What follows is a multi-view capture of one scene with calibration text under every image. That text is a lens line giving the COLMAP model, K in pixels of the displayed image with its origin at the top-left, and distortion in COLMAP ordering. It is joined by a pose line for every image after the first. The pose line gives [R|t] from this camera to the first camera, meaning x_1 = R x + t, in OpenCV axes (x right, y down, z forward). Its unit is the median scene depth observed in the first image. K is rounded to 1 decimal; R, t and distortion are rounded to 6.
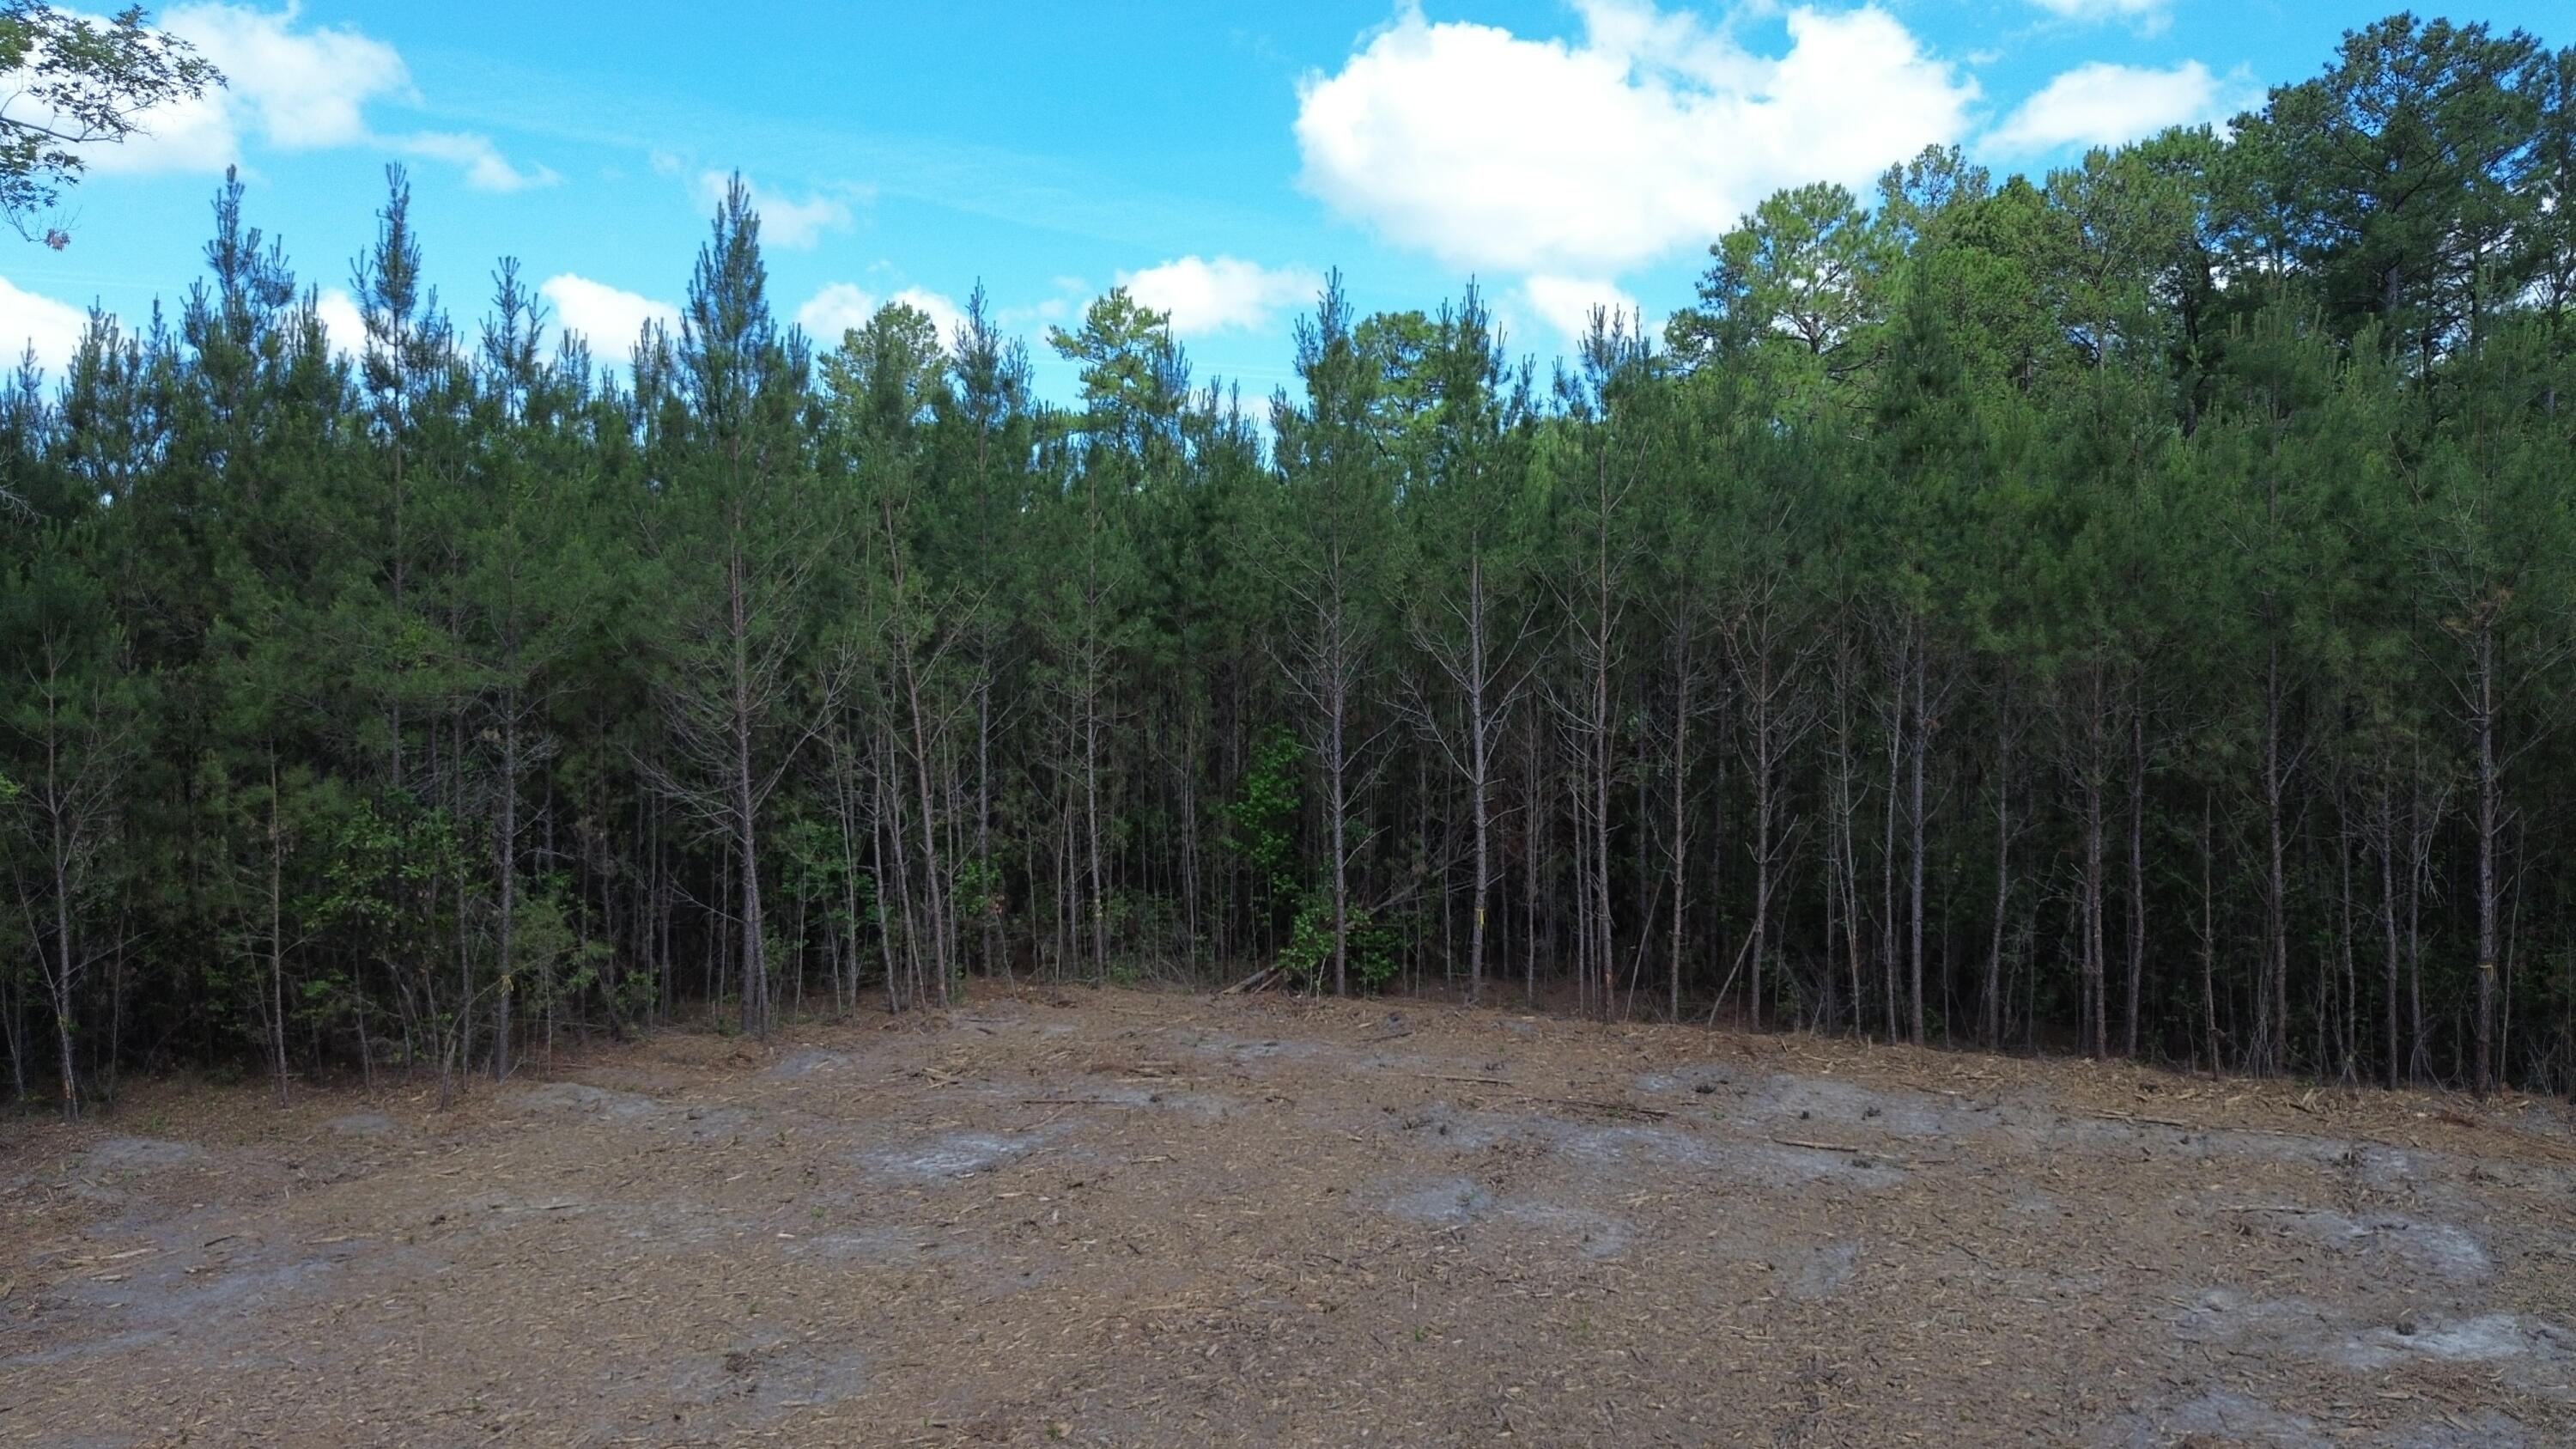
lens RADIAL K [[1806.0, 0, 1288.0], [0, 1806.0, 722.9], [0, 0, 1]] dist [0.048315, -0.051439]
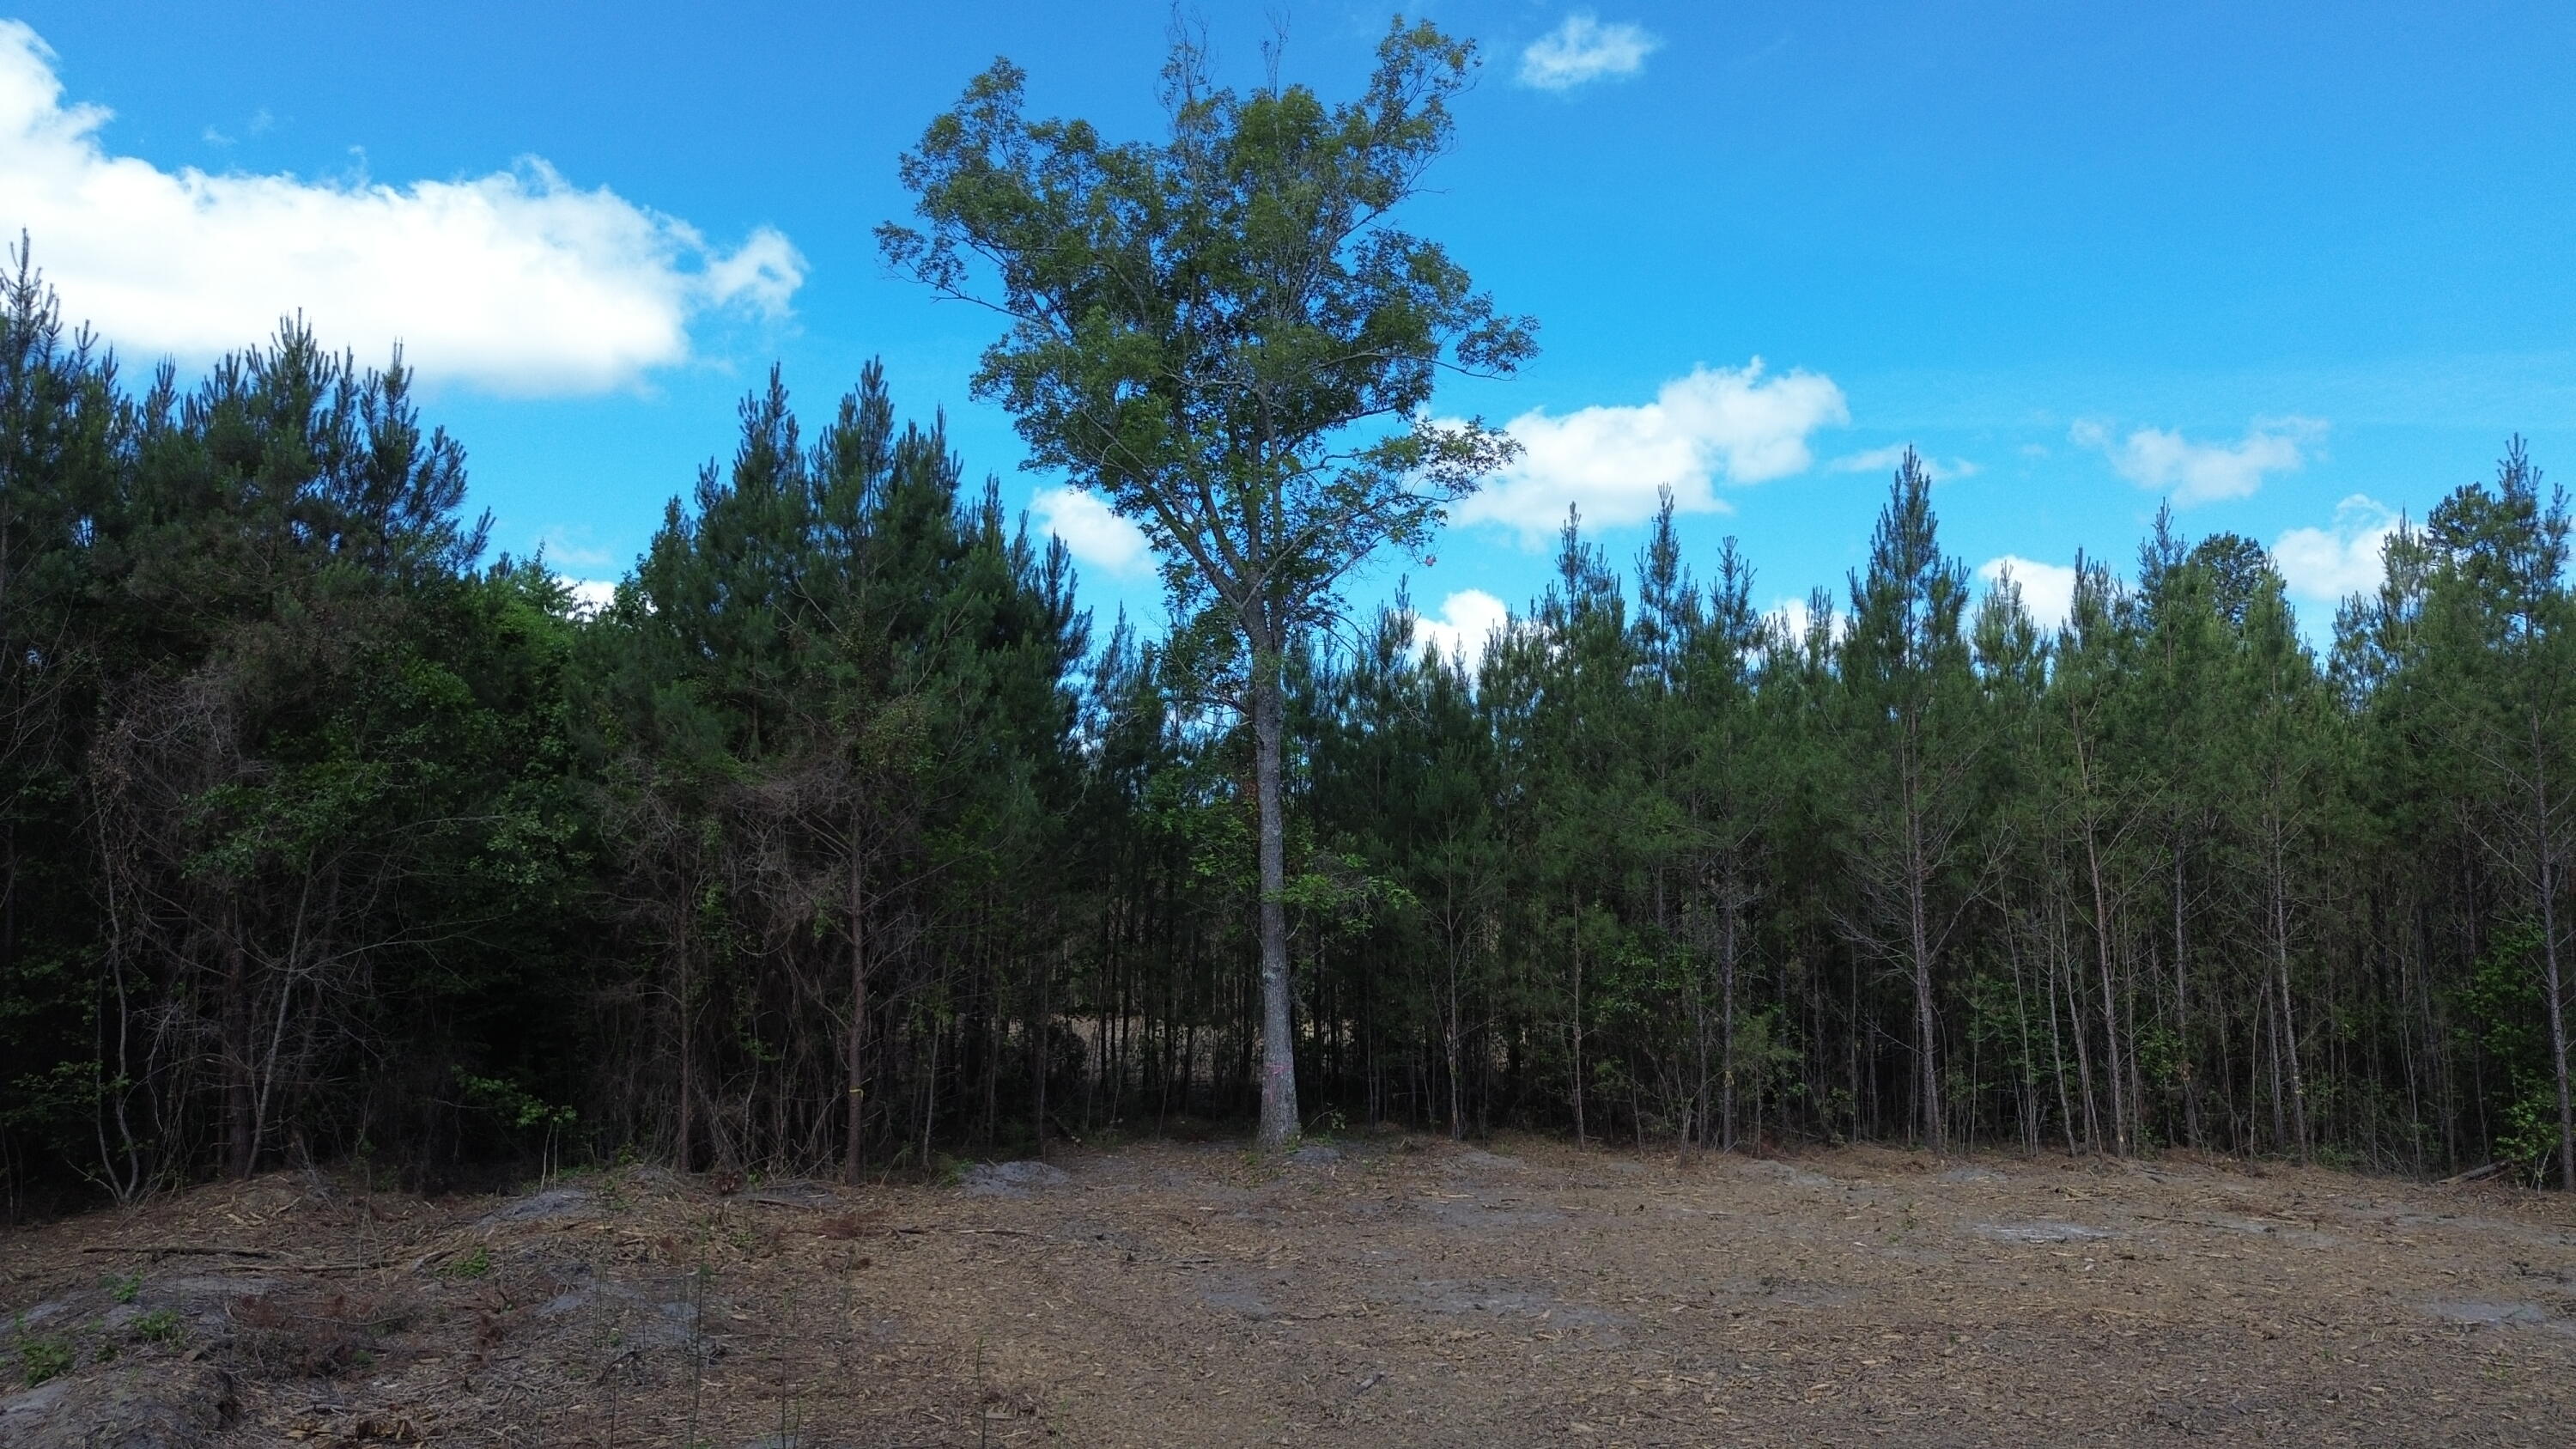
lens RADIAL K [[1806.0, 0, 1299.4], [0, 1806.0, 737.2], [0, 0, 1]] dist [0.048315, -0.051439]
pose [[0.736067, -0.058676, -0.674361, 0.236562], [-0.037187, 0.991226, -0.126837, 0.076693], [0.675886, 0.118438, 0.727427, -0.187230]]
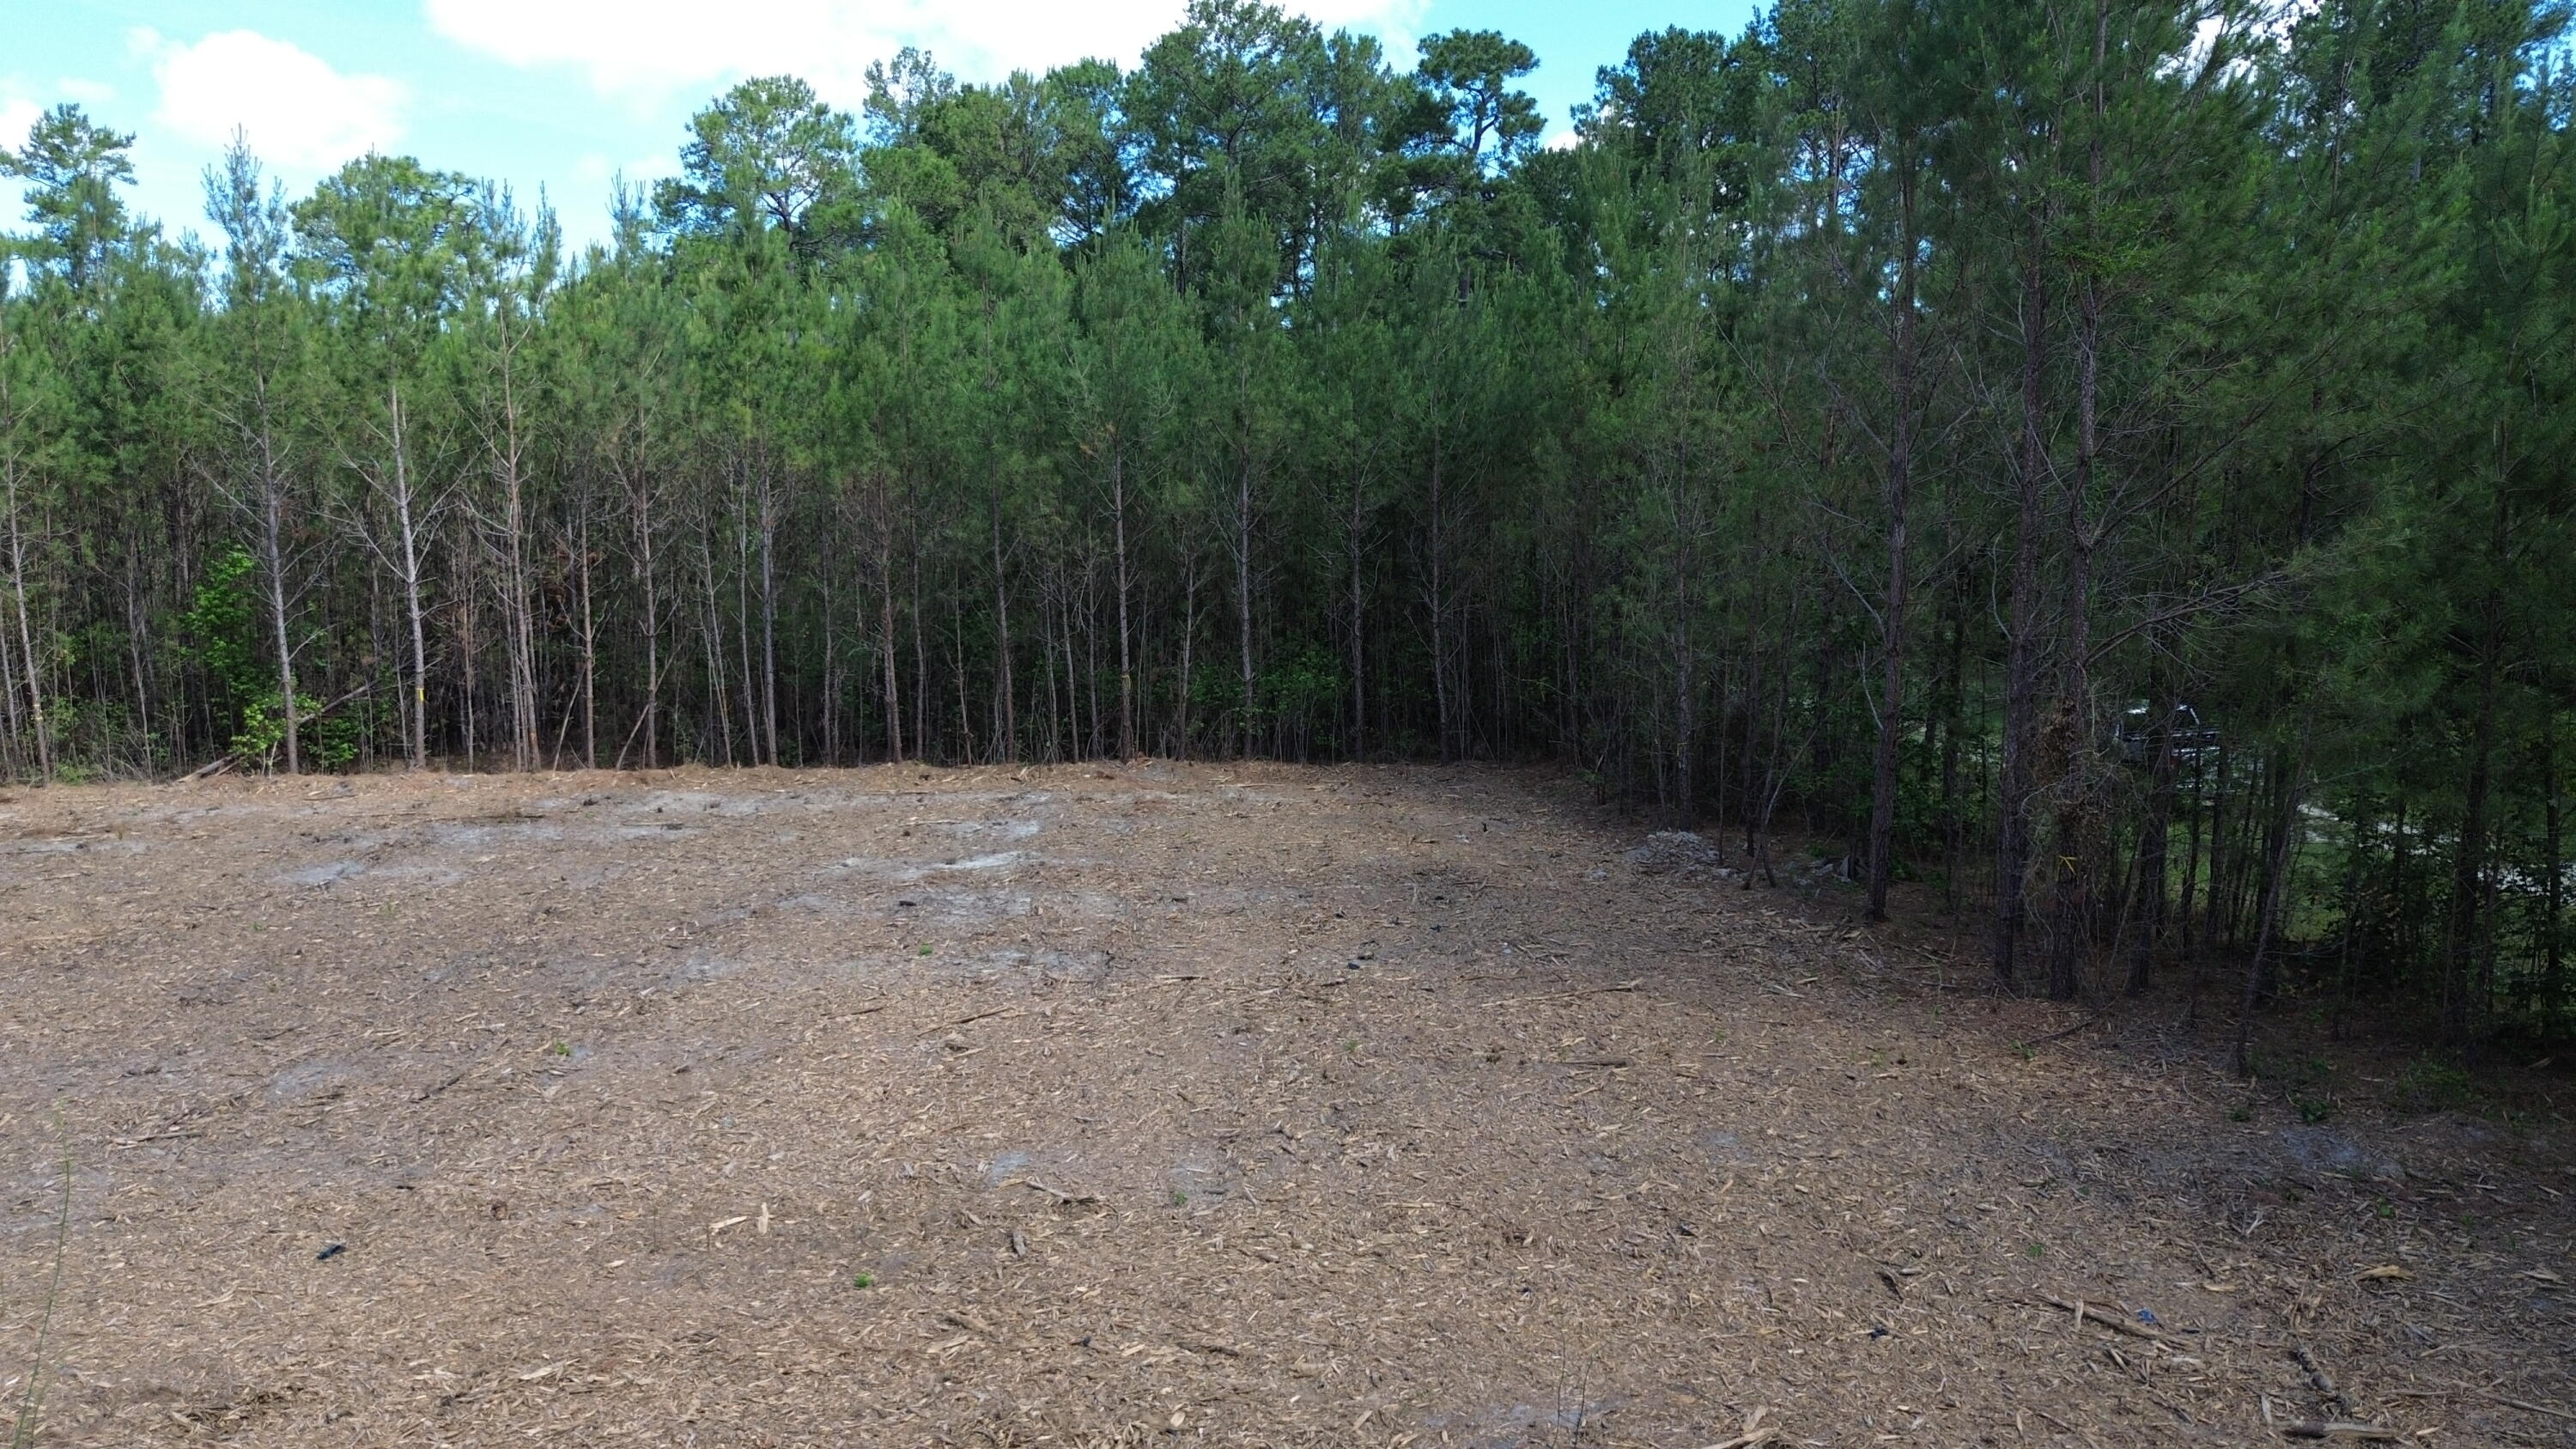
lens RADIAL K [[1806.0, 0, 1281.3], [0, 1806.0, 718.5], [0, 0, 1]] dist [0.048315, -0.051439]
pose [[0.897843, -0.054145, 0.436974, 0.107059], [0.023482, 0.996886, 0.075275, 0.053984], [-0.439689, -0.057324, 0.896319, -0.376038]]
